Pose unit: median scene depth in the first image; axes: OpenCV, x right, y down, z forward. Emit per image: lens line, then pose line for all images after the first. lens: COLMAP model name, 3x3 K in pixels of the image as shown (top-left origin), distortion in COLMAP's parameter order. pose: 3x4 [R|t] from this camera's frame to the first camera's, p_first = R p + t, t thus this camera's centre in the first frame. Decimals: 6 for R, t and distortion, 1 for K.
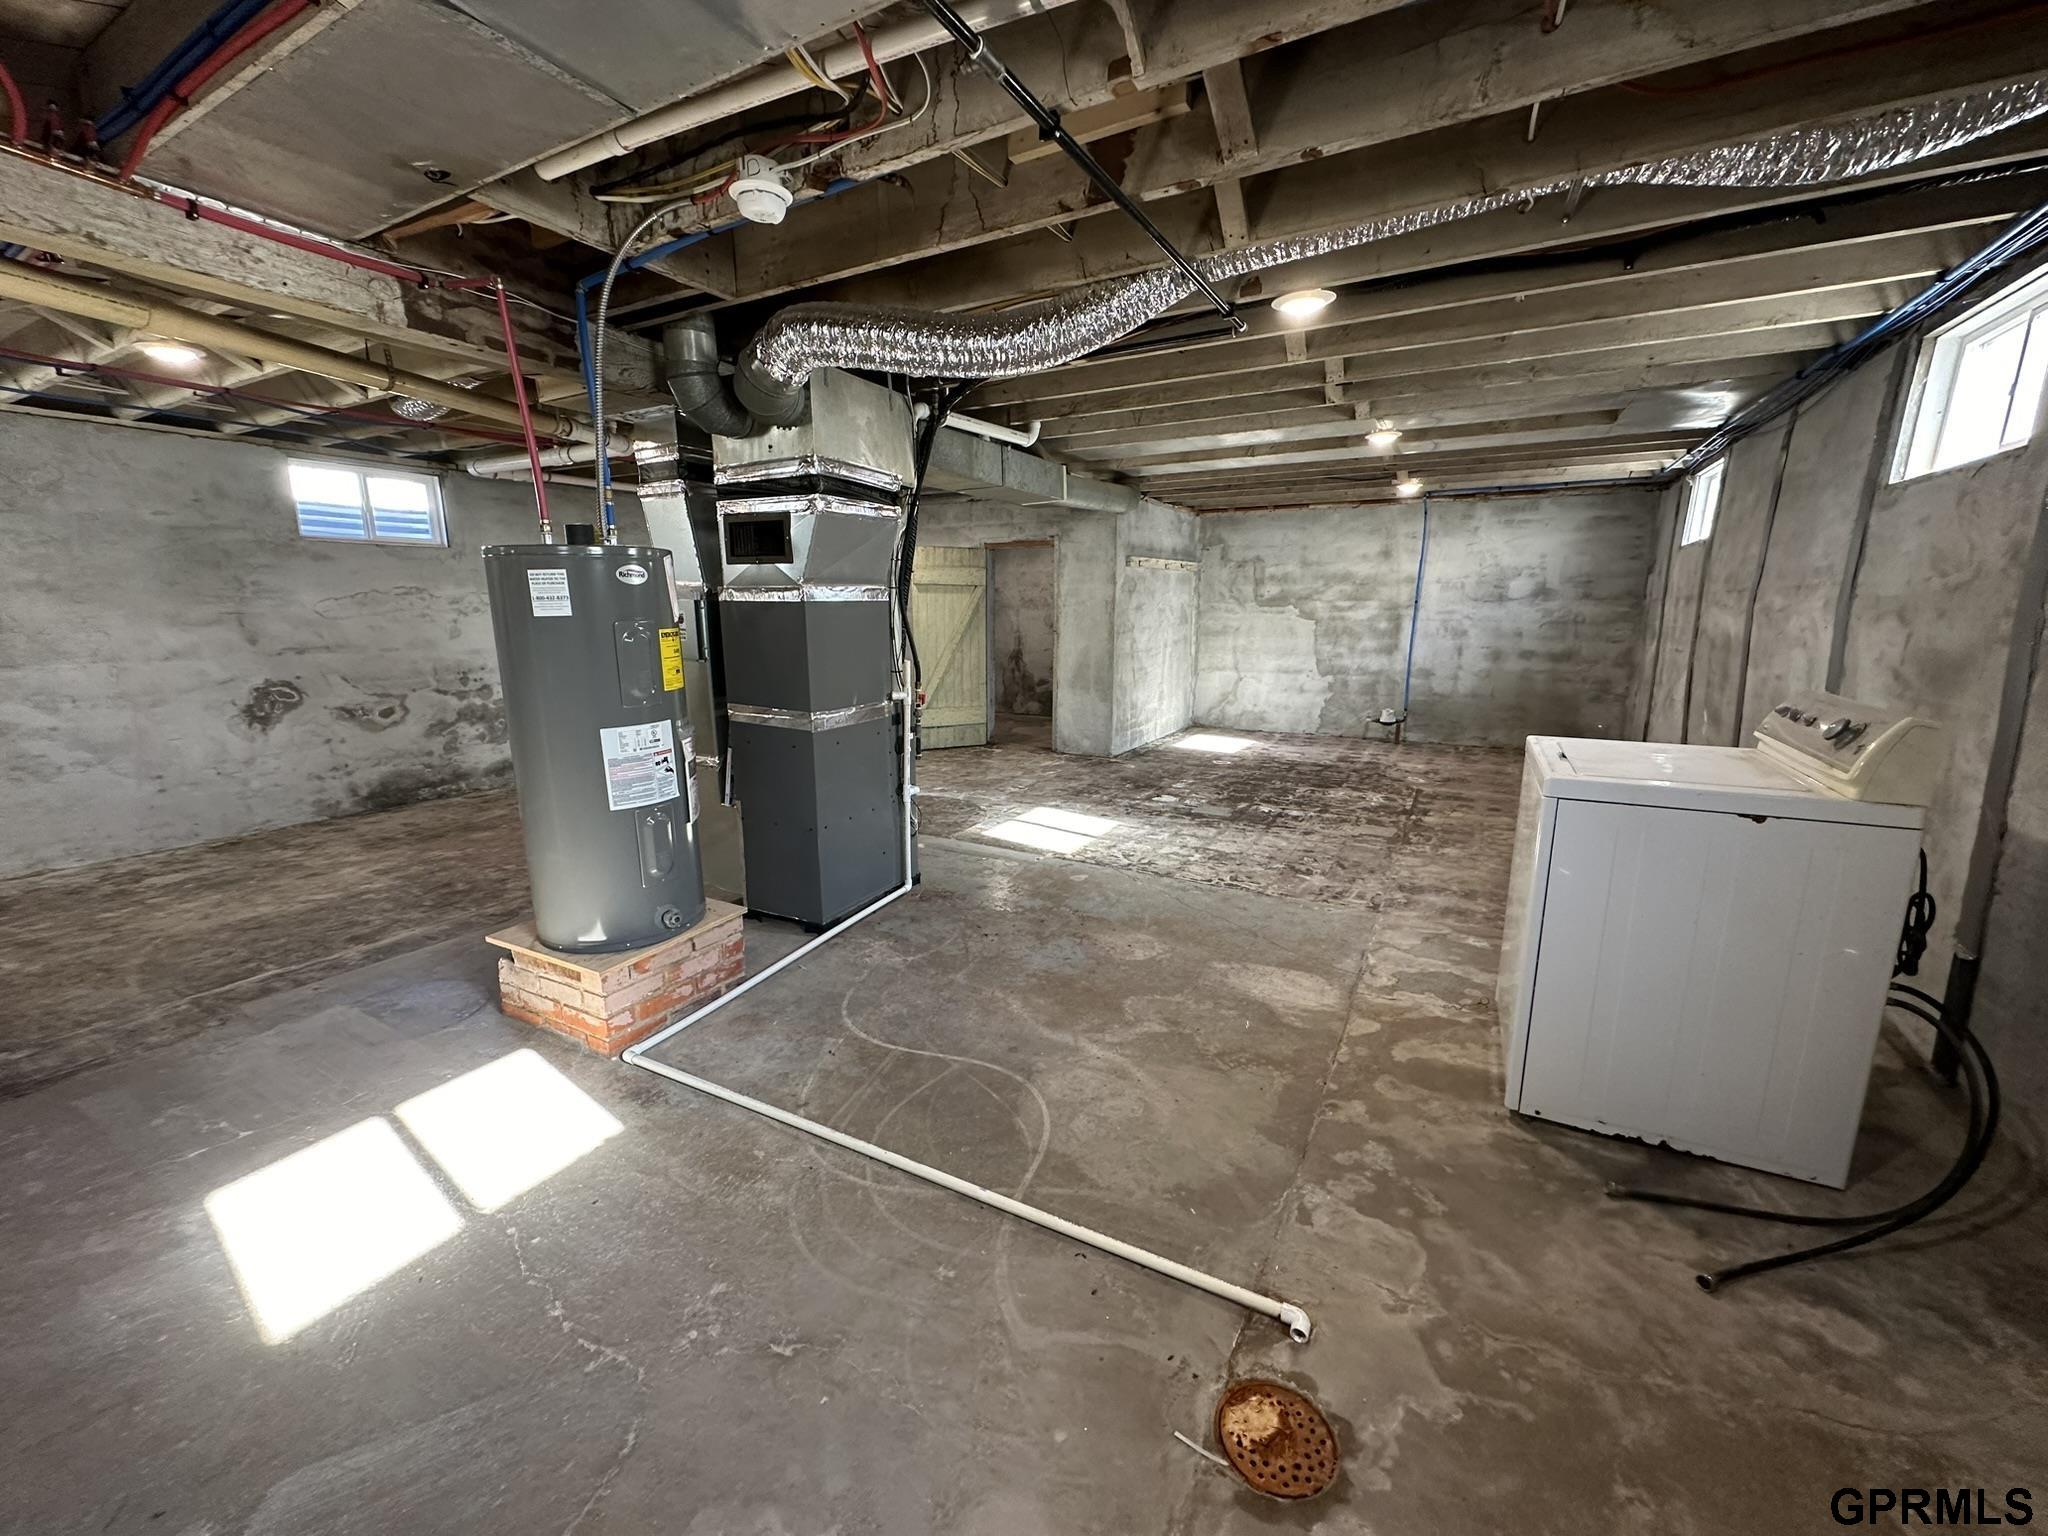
lens RADIAL K [[813.0, 0, 1019.9], [0, 813.0, 768.8], [0, 0, 1]] dist [-0.002686, 0.000962]
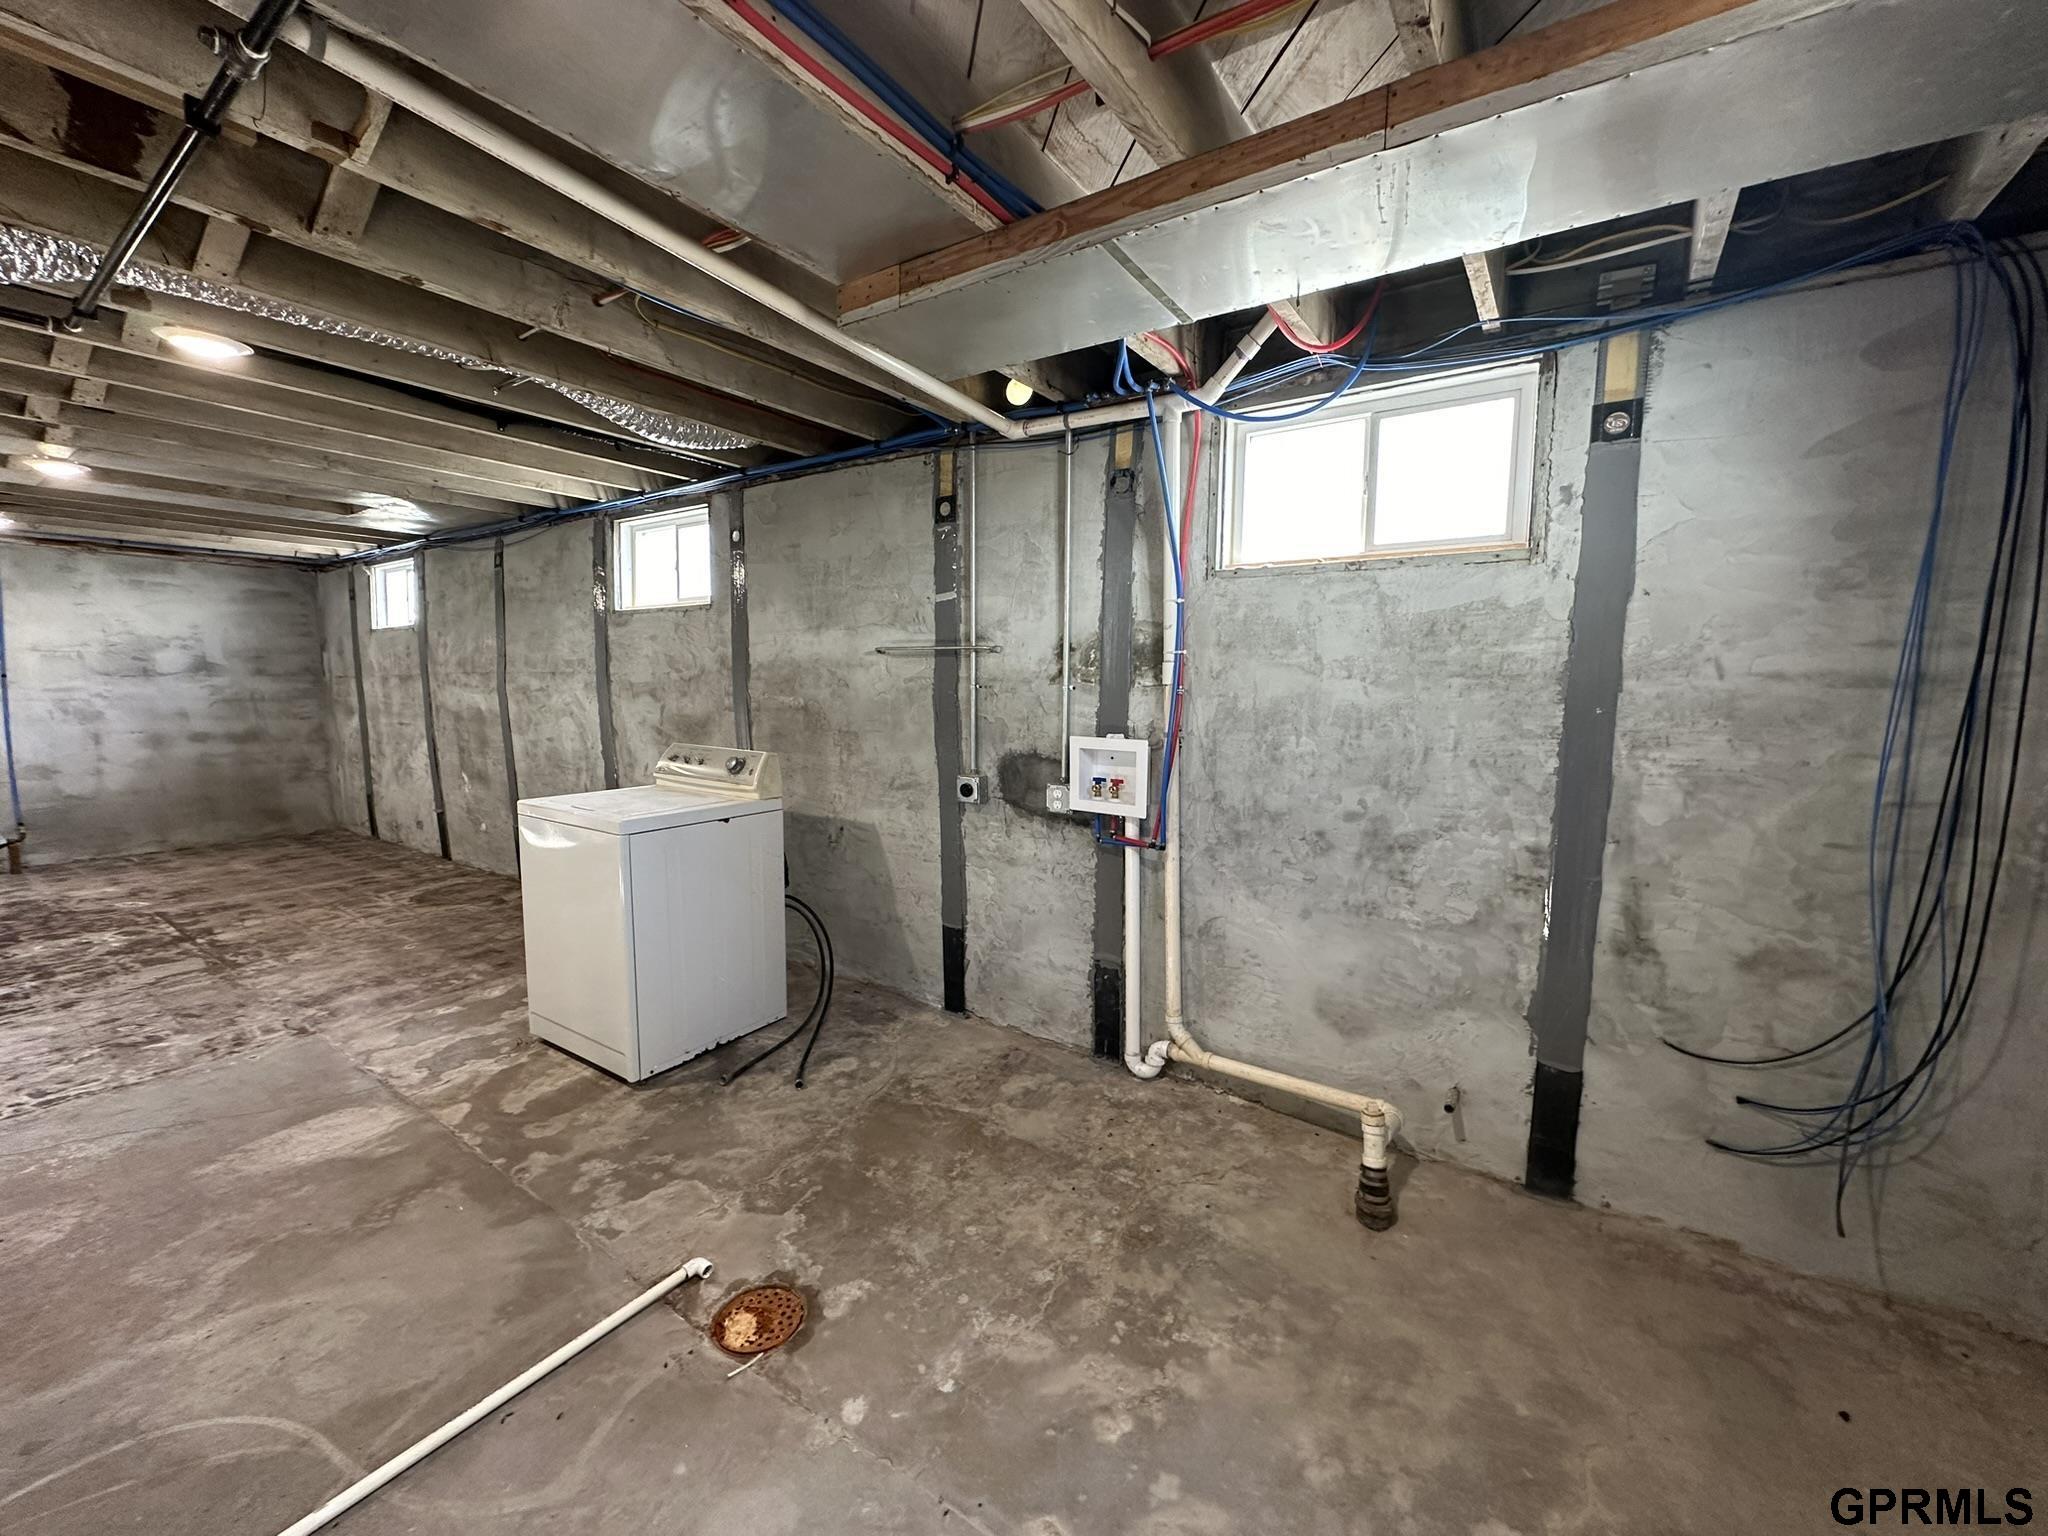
lens RADIAL K [[813.0, 0, 1027.3], [0, 813.0, 767.7], [0, 0, 1]] dist [-0.002686, 0.000962]
pose [[0.085097, -0.103490, 0.990984, -0.254022], [0.187961, 0.978401, 0.086035, -0.026786], [-0.978483, 0.178945, 0.102711, 0.079396]]
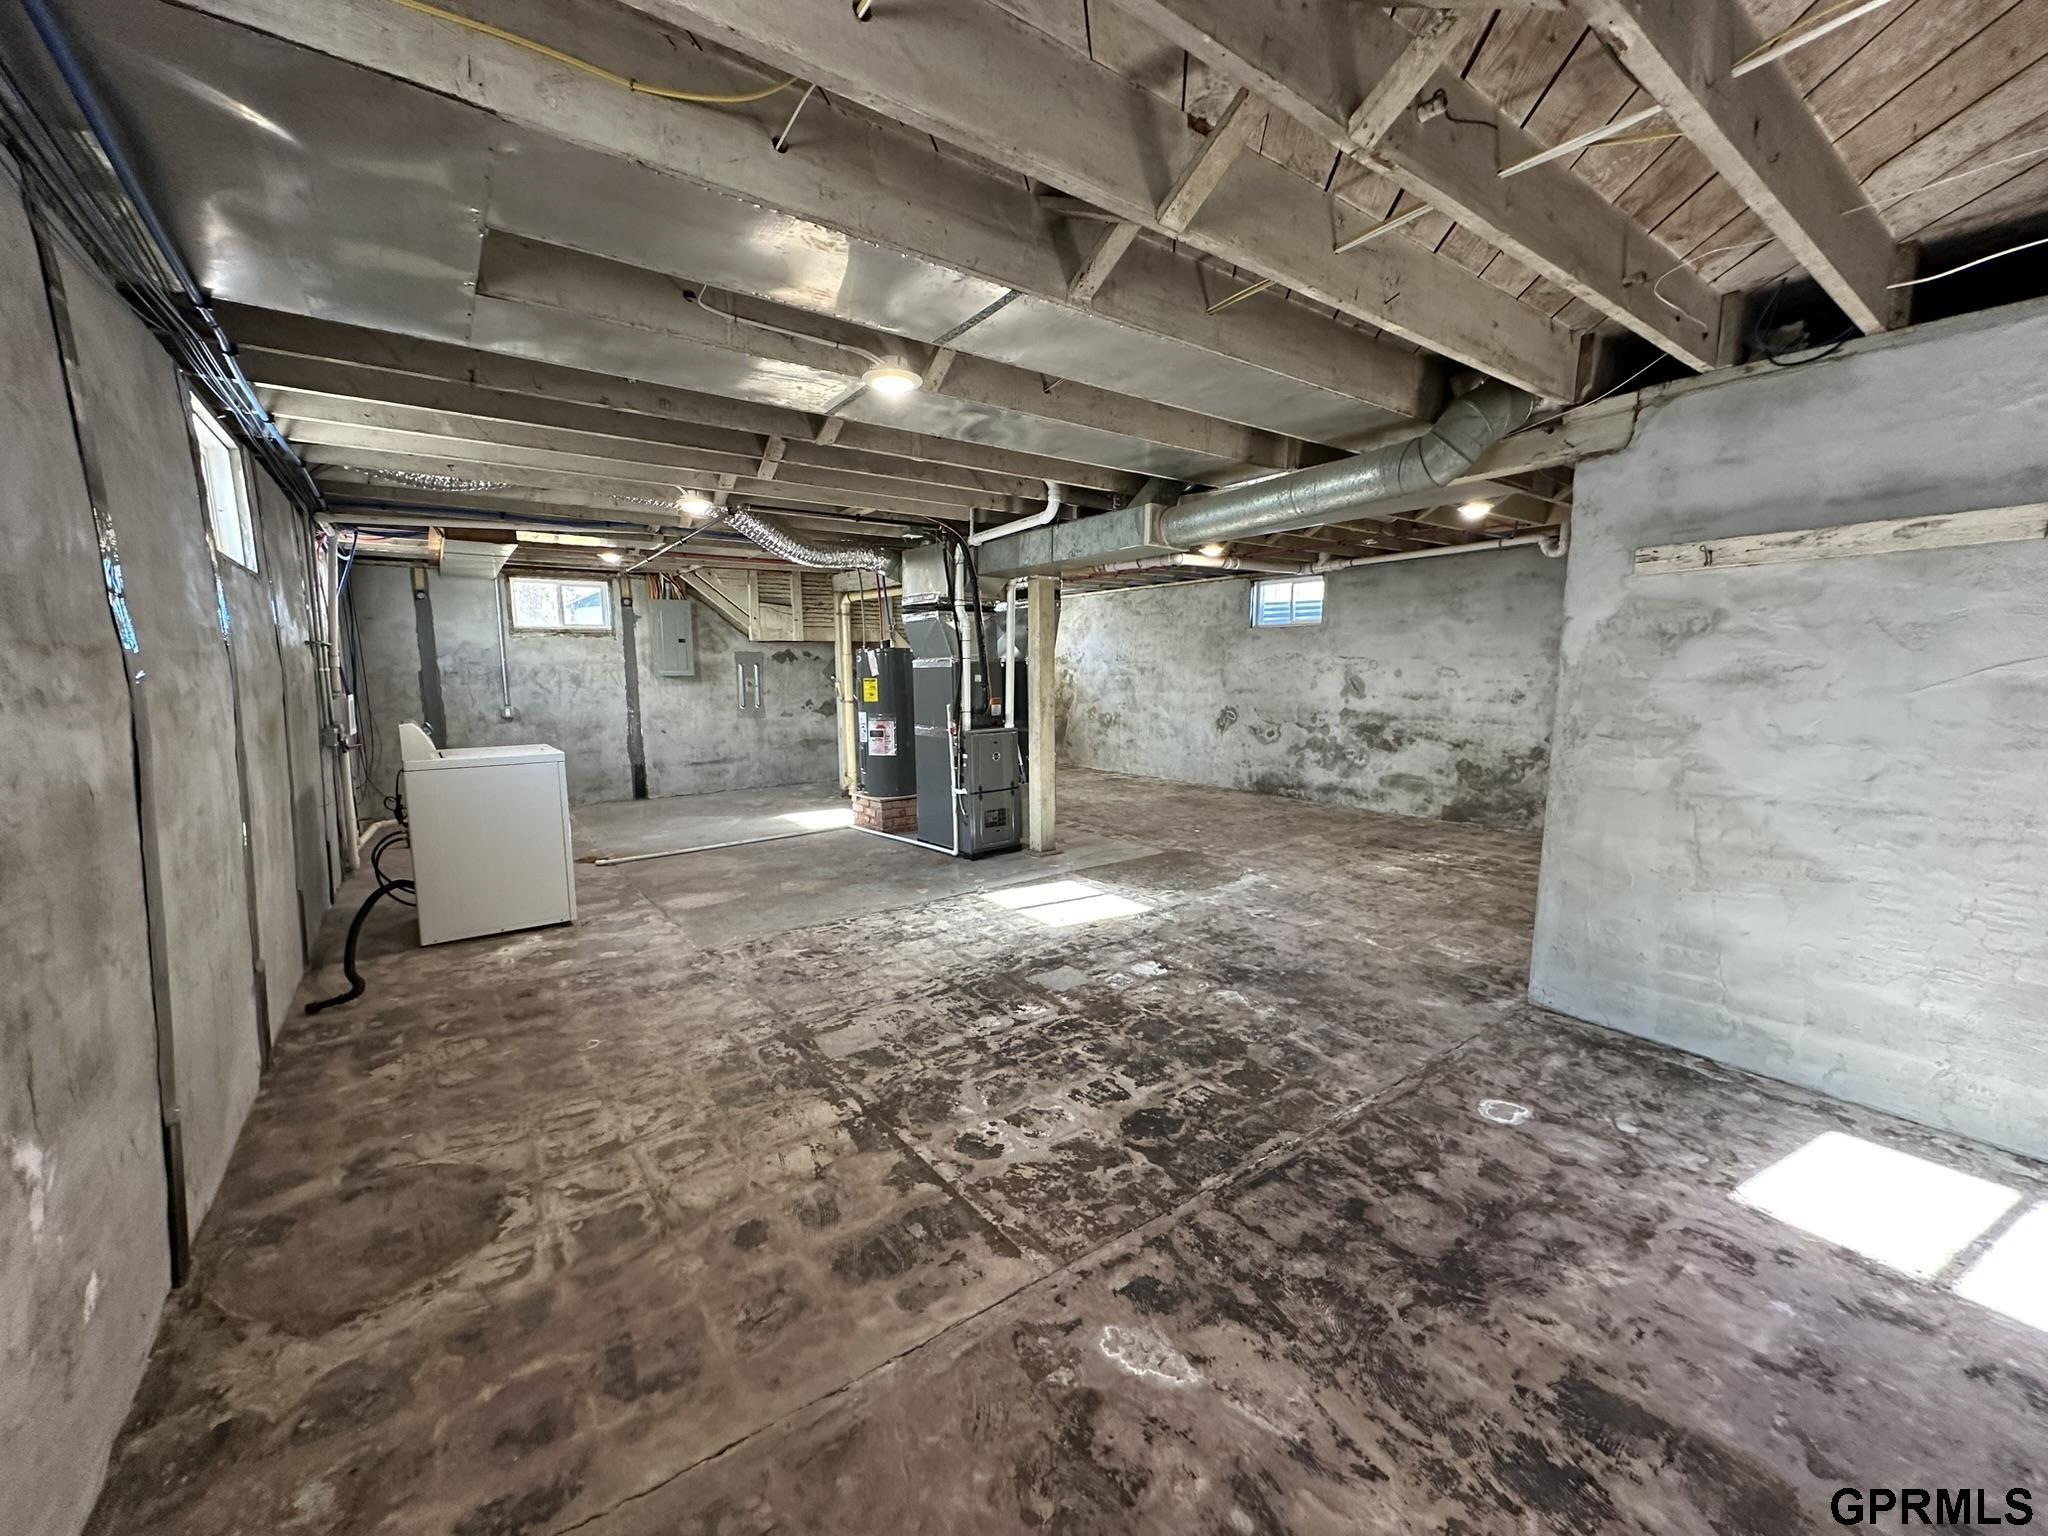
lens RADIAL K [[813.0, 0, 1027.6], [0, 813.0, 773.2], [0, 0, 1]] dist [-0.002686, 0.000962]
pose [[-0.415094, 0.124918, -0.901162, 0.930386], [-0.173064, 0.961600, 0.213013, -0.277666], [0.893166, 0.244379, -0.377535, 1.334388]]
